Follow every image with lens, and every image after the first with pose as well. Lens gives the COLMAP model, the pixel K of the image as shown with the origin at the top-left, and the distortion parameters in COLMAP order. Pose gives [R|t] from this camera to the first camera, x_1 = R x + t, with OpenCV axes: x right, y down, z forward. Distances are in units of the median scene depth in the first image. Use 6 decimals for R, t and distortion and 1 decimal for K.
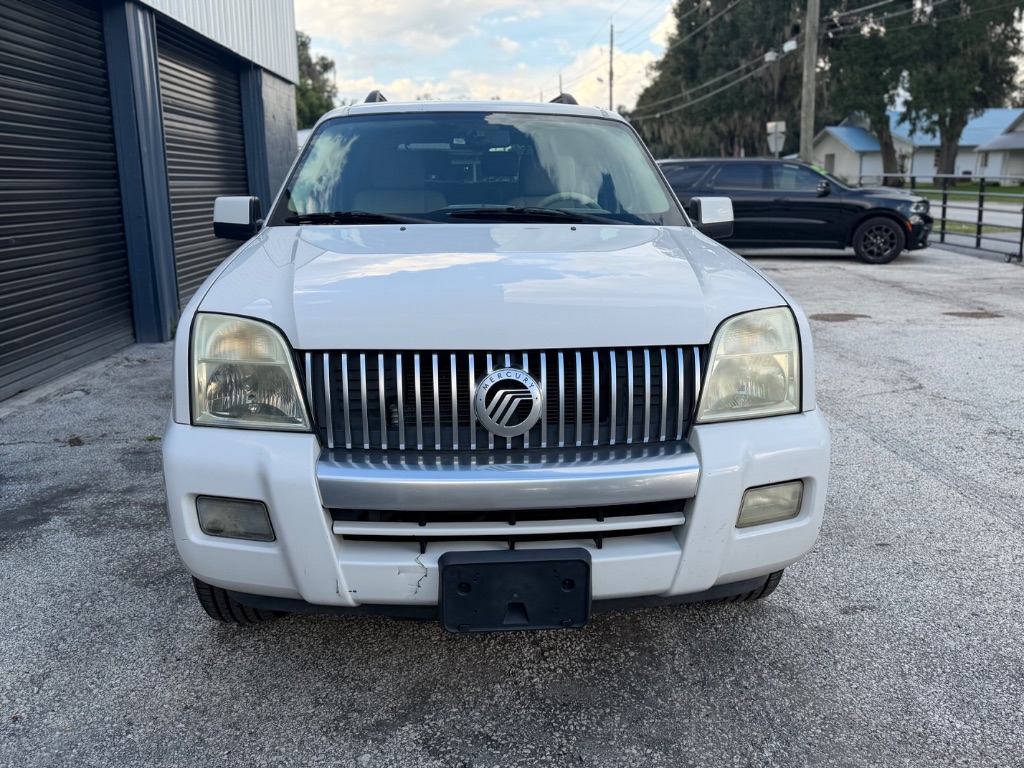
lens RADIAL K [[874.0, 0, 515.9], [0, 874.0, 384.5], [0, 0, 1]] dist [0.040384, -0.057739]
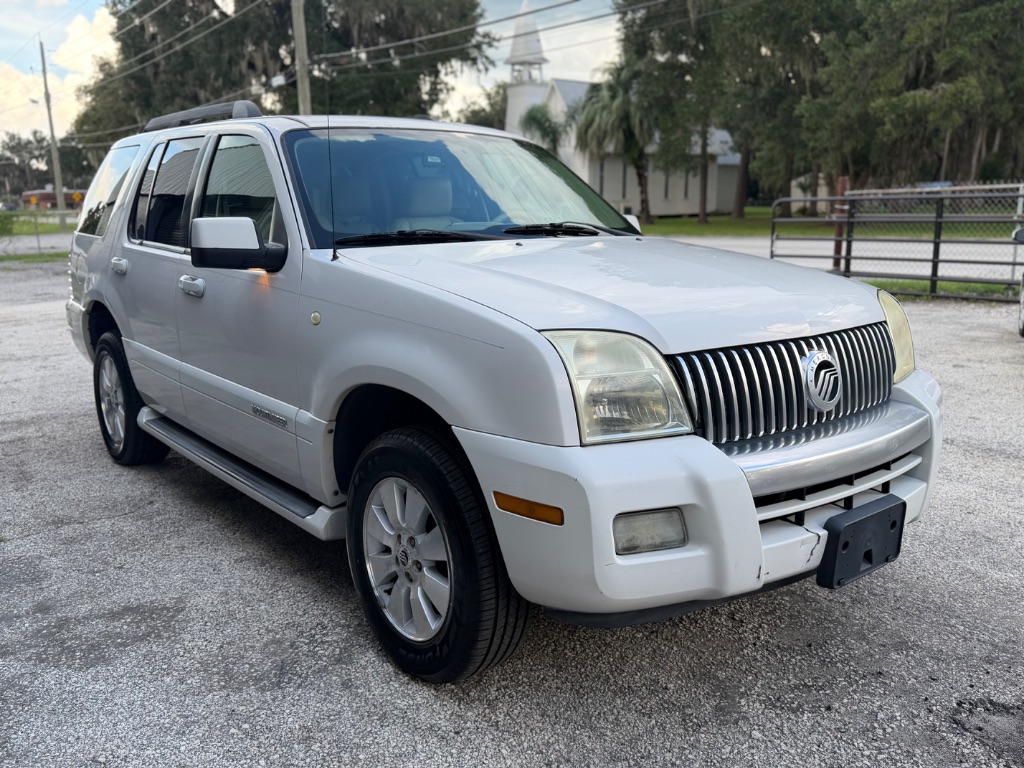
lens RADIAL K [[876.4, 0, 515.7], [0, 876.4, 384.4], [0, 0, 1]] dist [0.057745, -0.097170]
pose [[0.824285, -0.115891, 0.554188, -0.041286], [0.136107, 0.990683, 0.004729, -0.001485], [-0.549572, 0.071531, 0.832378, 0.010927]]
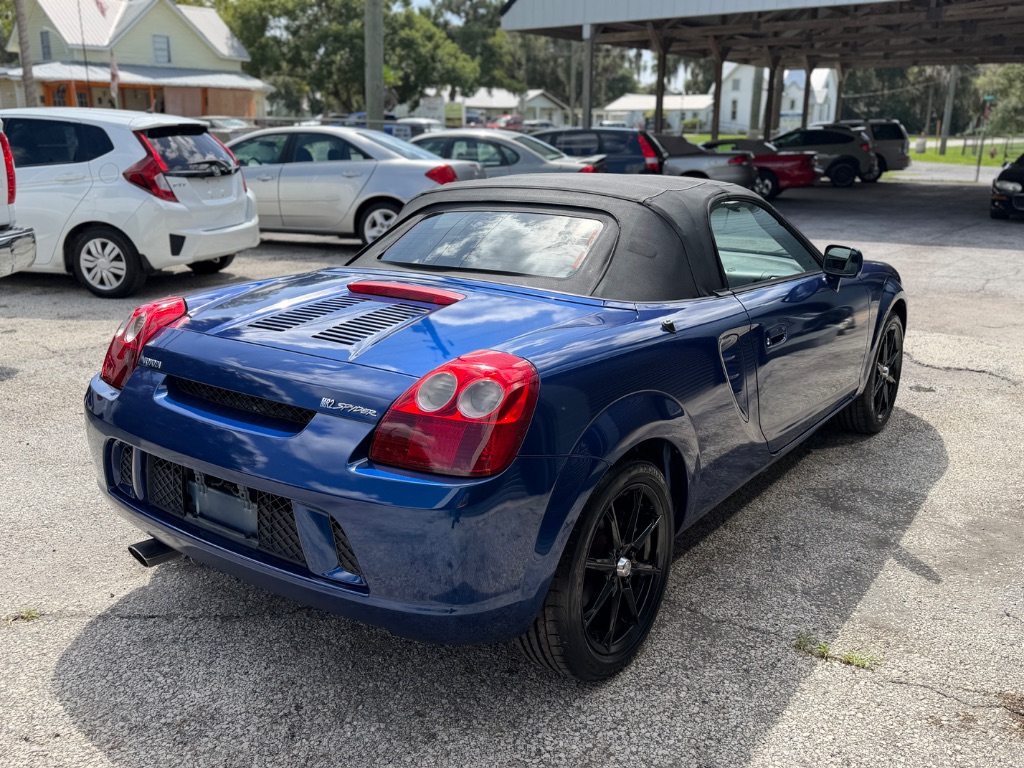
lens RADIAL K [[874.0, 0, 515.9], [0, 874.0, 384.5], [0, 0, 1]] dist [0.040384, -0.057739]
pose [[-0.750041, -0.181879, 0.635892, -0.054251], [0.145928, 0.892244, 0.427325, -0.030748], [-0.645092, 0.413306, -0.642678, 0.134151]]
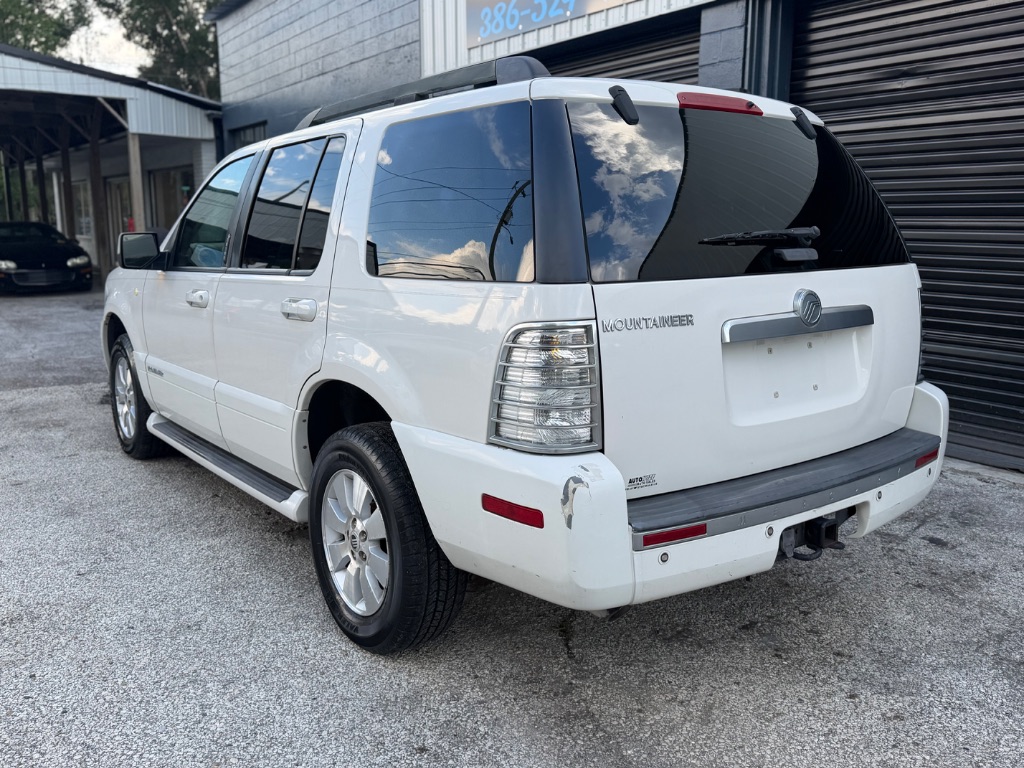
lens RADIAL K [[876.4, 0, 515.7], [0, 876.4, 384.4], [0, 0, 1]] dist [0.057745, -0.097170]
pose [[-0.842876, 0.098721, -0.528974, 0.032378], [-0.121377, 0.922813, 0.365627, -0.037948], [0.524240, 0.372384, -0.765835, 0.163875]]
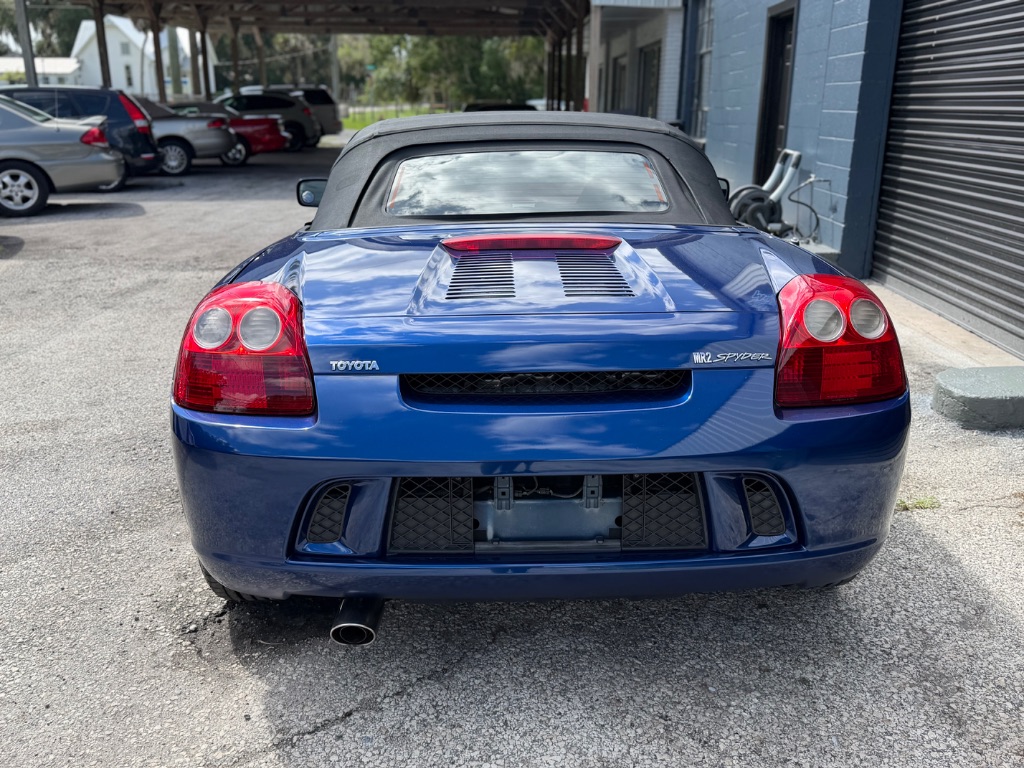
lens RADIAL K [[883.7, 0, 515.1], [0, 883.7, 376.0], [0, 0, 1]] dist [0.088406, -0.164508]
pose [[-0.998234, -0.018596, 0.056412, -0.016283], [0.011874, 0.868085, 0.496274, -0.031106], [-0.058199, 0.496068, -0.866331, 0.146074]]
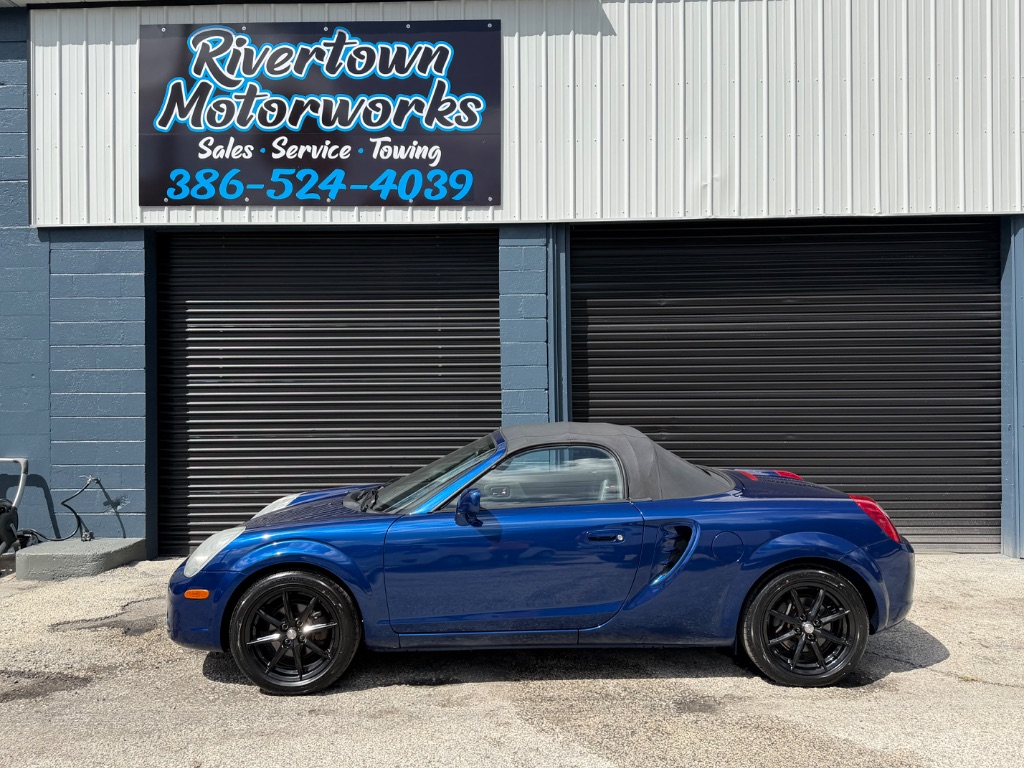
lens RADIAL K [[869.7, 0, 516.3], [0, 869.7, 381.0], [0, 0, 1]] dist [0.117207, -0.221083]
pose [[-0.066315, -0.003086, -0.997794, 0.089456], [-0.214923, 0.976566, 0.011264, -0.020497], [0.974377, 0.215196, -0.065424, 0.080659]]
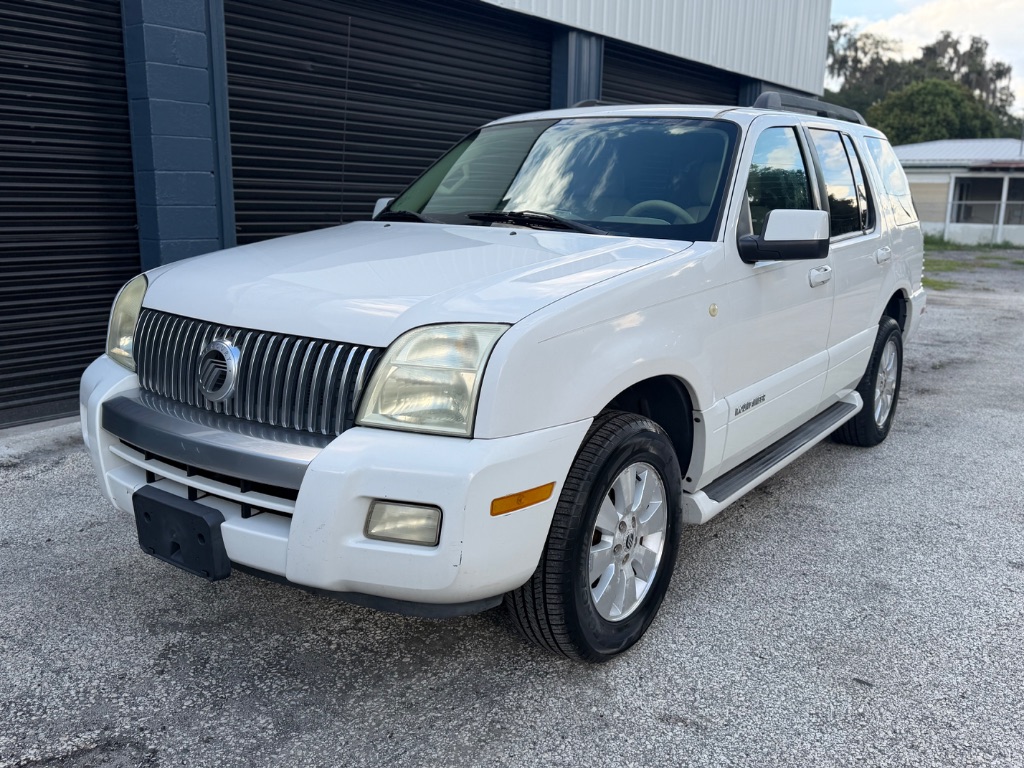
lens RADIAL K [[876.4, 0, 515.7], [0, 876.4, 384.4], [0, 0, 1]] dist [0.057745, -0.097170]
pose [[0.763057, 0.157691, -0.626800, 0.042457], [-0.168657, 0.984761, 0.042427, -0.003229], [0.623938, 0.073339, 0.778024, 0.015056]]
